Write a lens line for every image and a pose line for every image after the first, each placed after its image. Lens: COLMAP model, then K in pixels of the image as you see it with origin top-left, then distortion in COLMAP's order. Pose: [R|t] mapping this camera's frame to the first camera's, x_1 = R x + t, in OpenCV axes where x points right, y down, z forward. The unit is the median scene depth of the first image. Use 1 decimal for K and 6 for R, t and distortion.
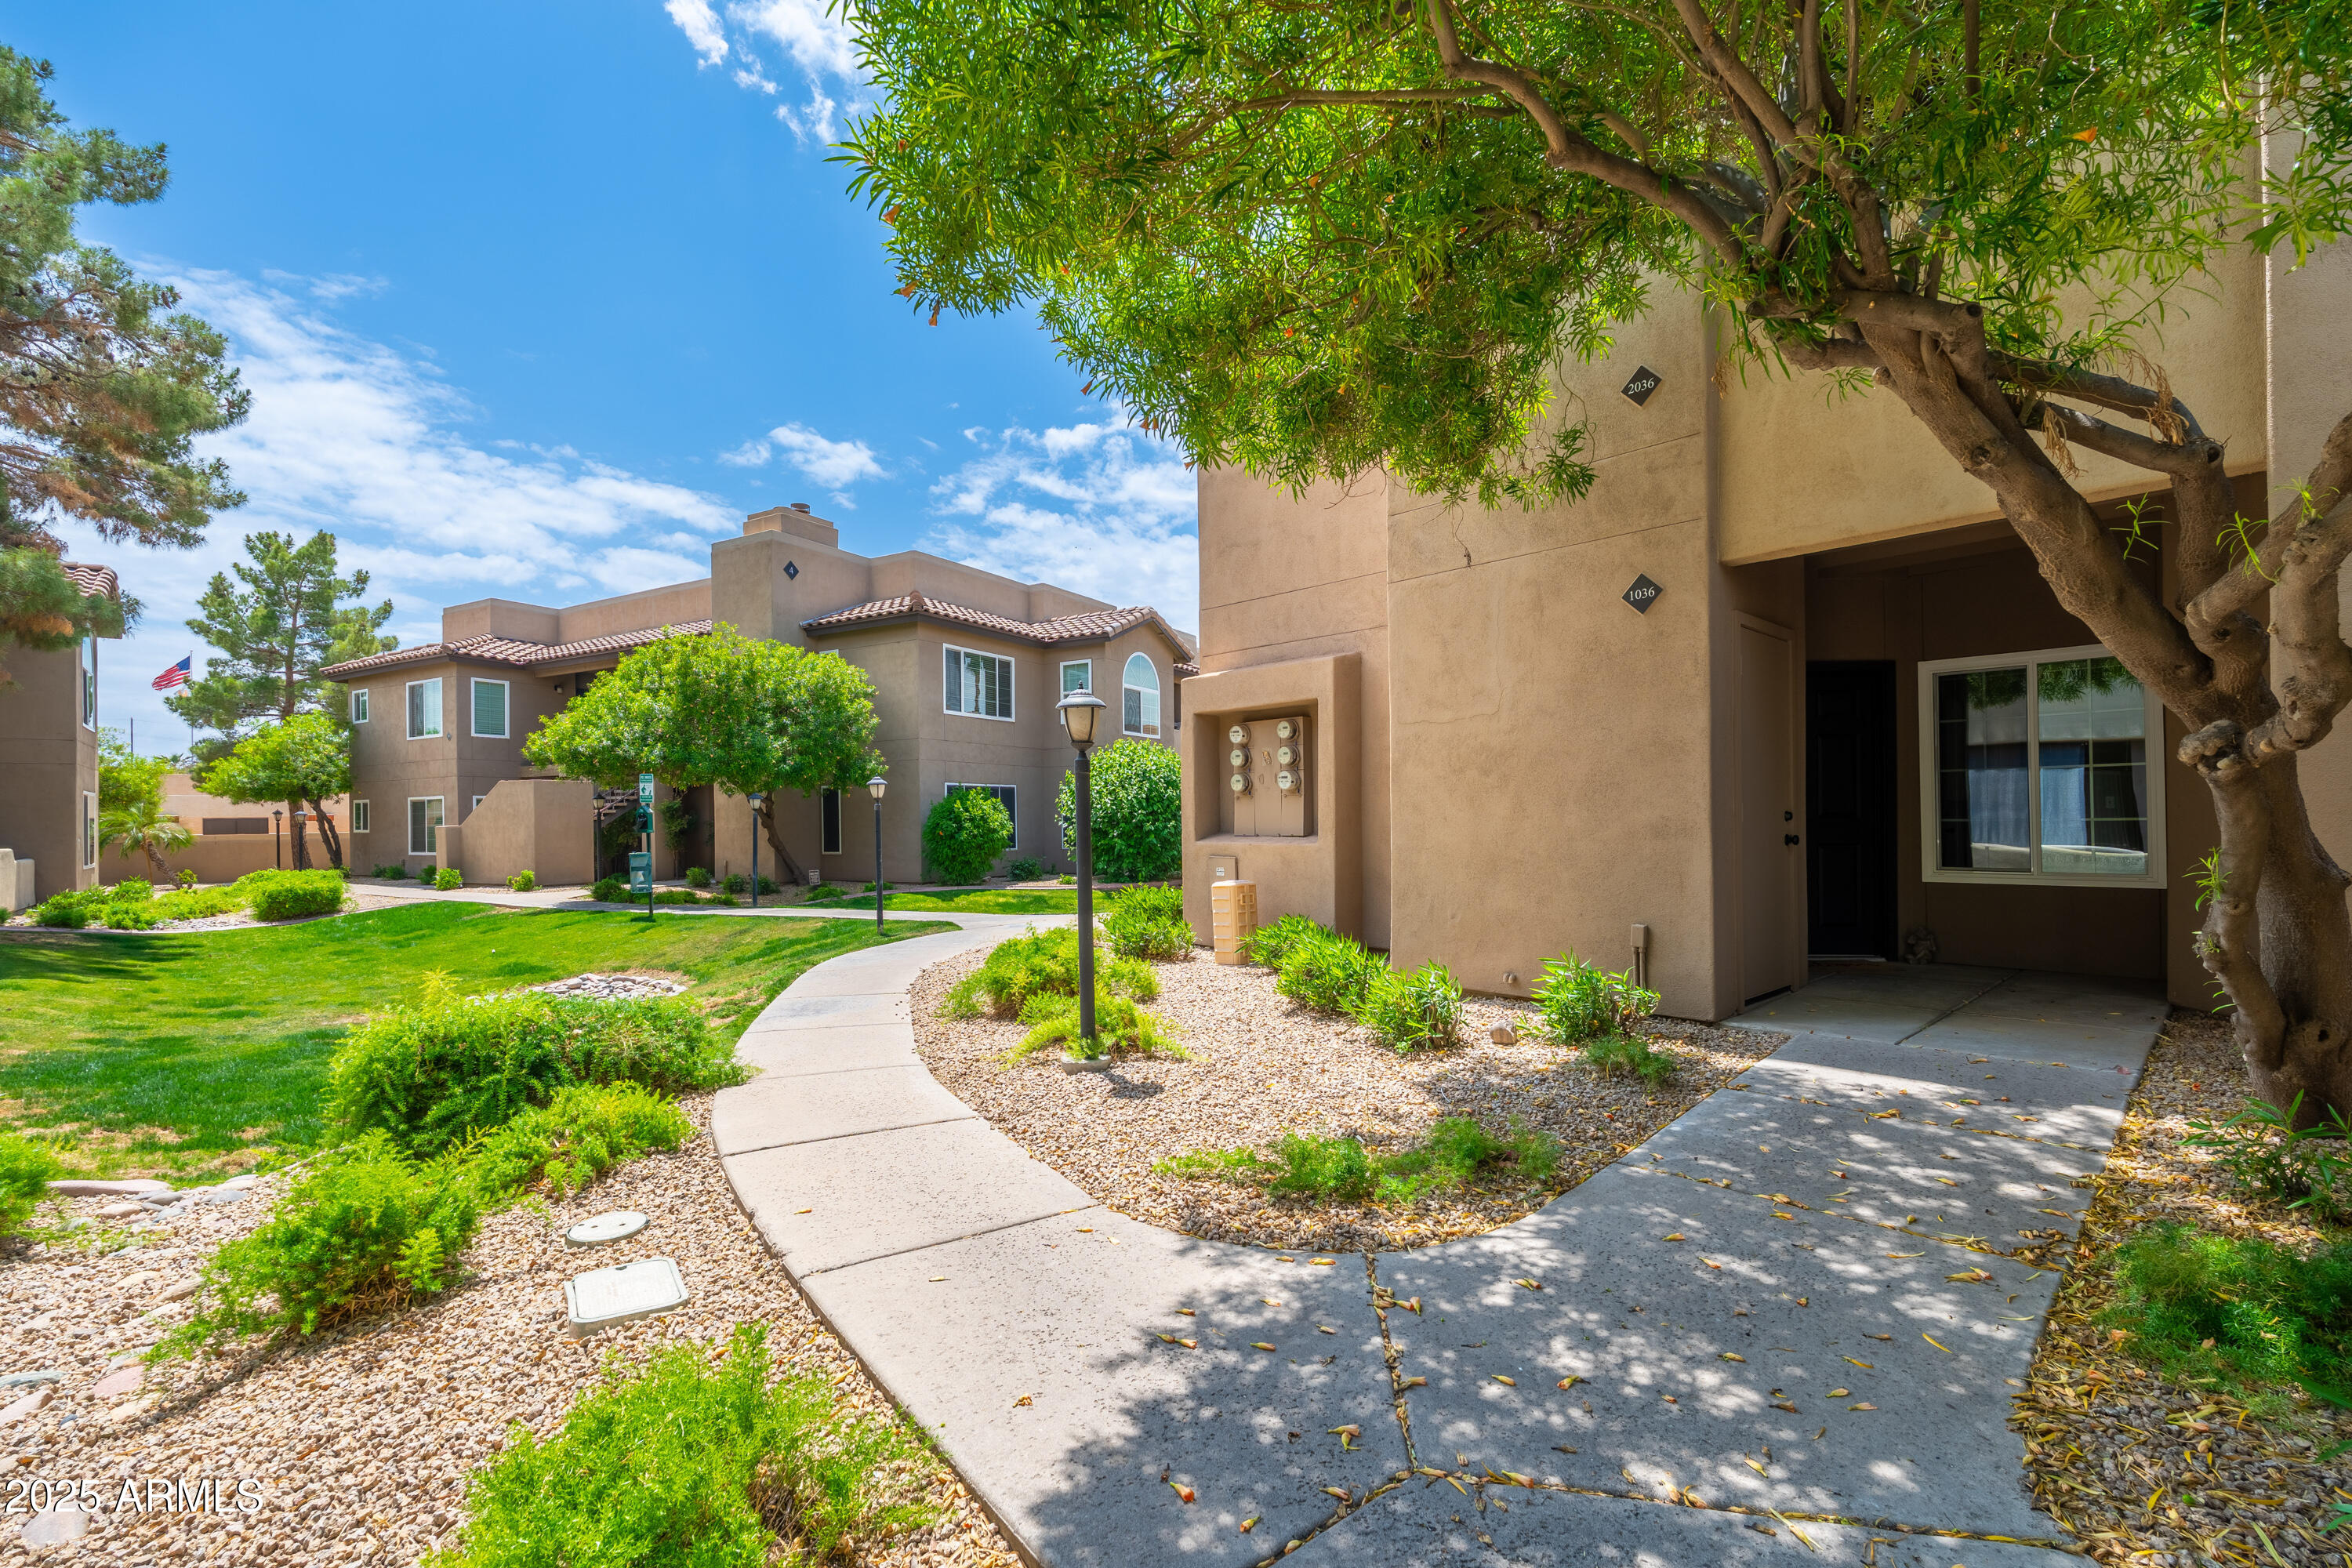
lens RADIAL K [[1040.8, 0, 1176.7], [0, 1040.8, 788.6], [0, 0, 1]] dist [-0.003891, 0.000797]
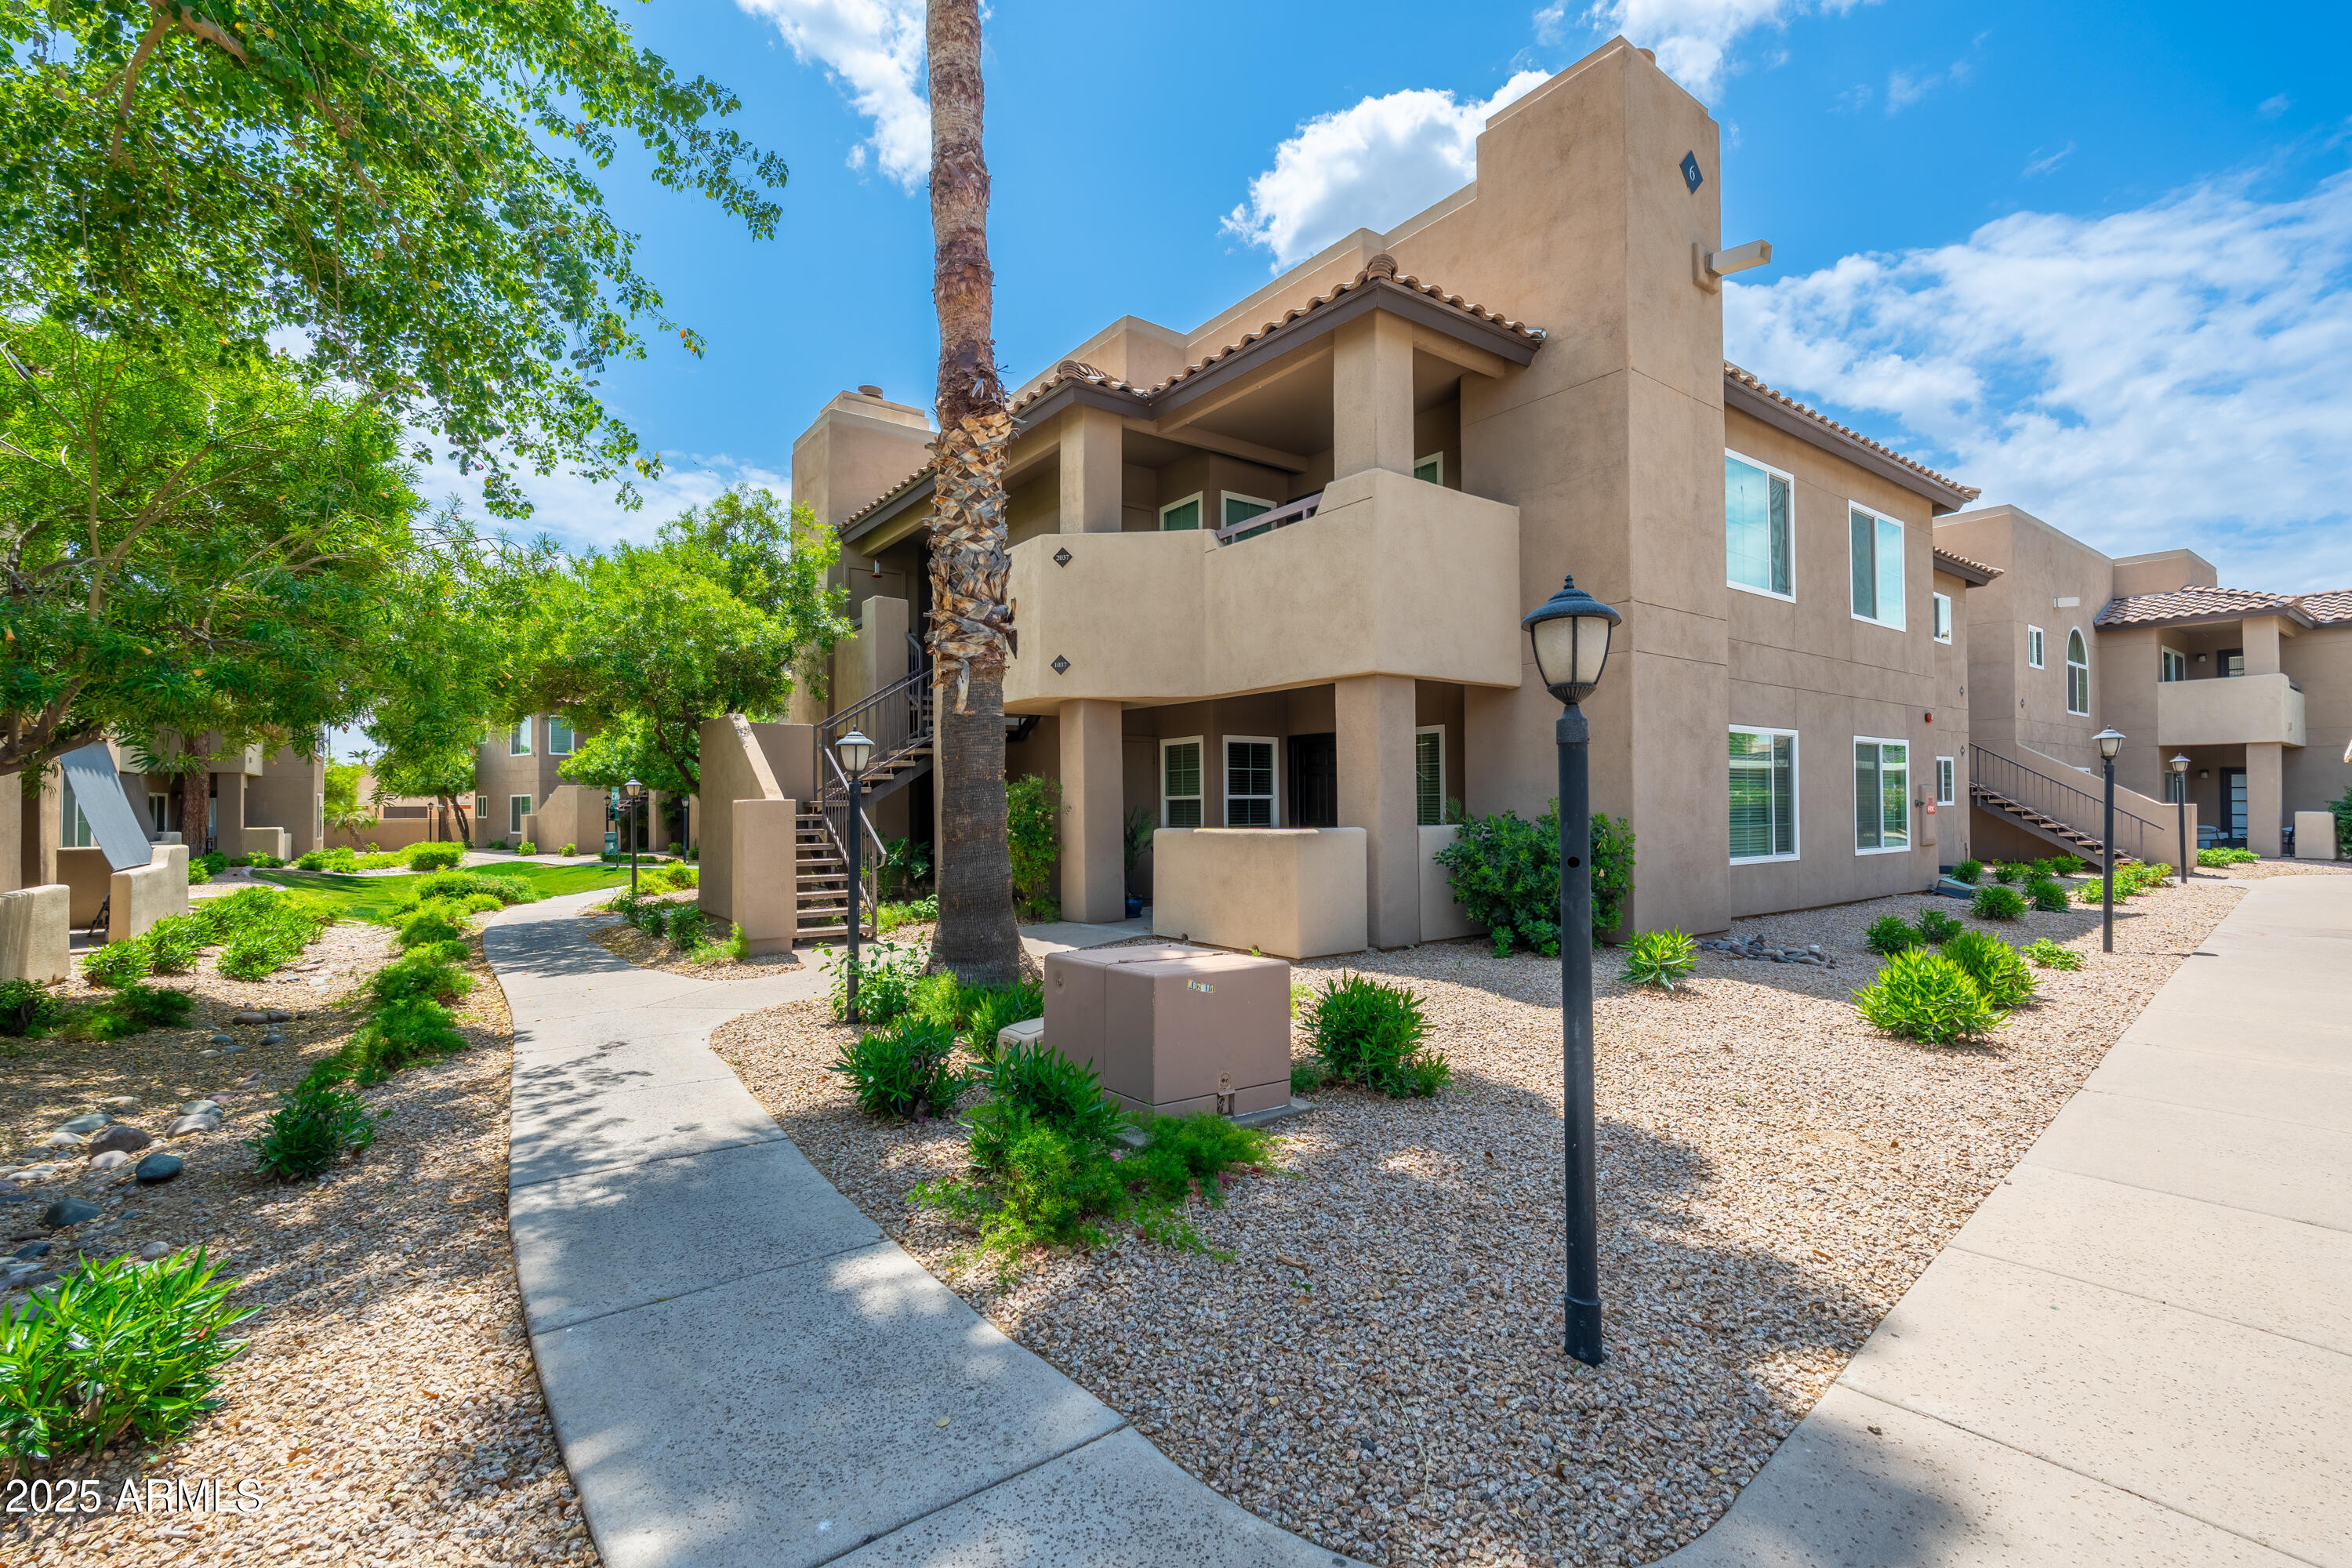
lens RADIAL K [[1040.8, 0, 1176.7], [0, 1040.8, 788.6], [0, 0, 1]] dist [-0.003891, 0.000797]
pose [[0.994245, 0.005897, -0.106972, 0.427566], [-0.004580, 0.999911, 0.012553, -0.026910], [0.107036, -0.011991, 0.994183, -0.438859]]
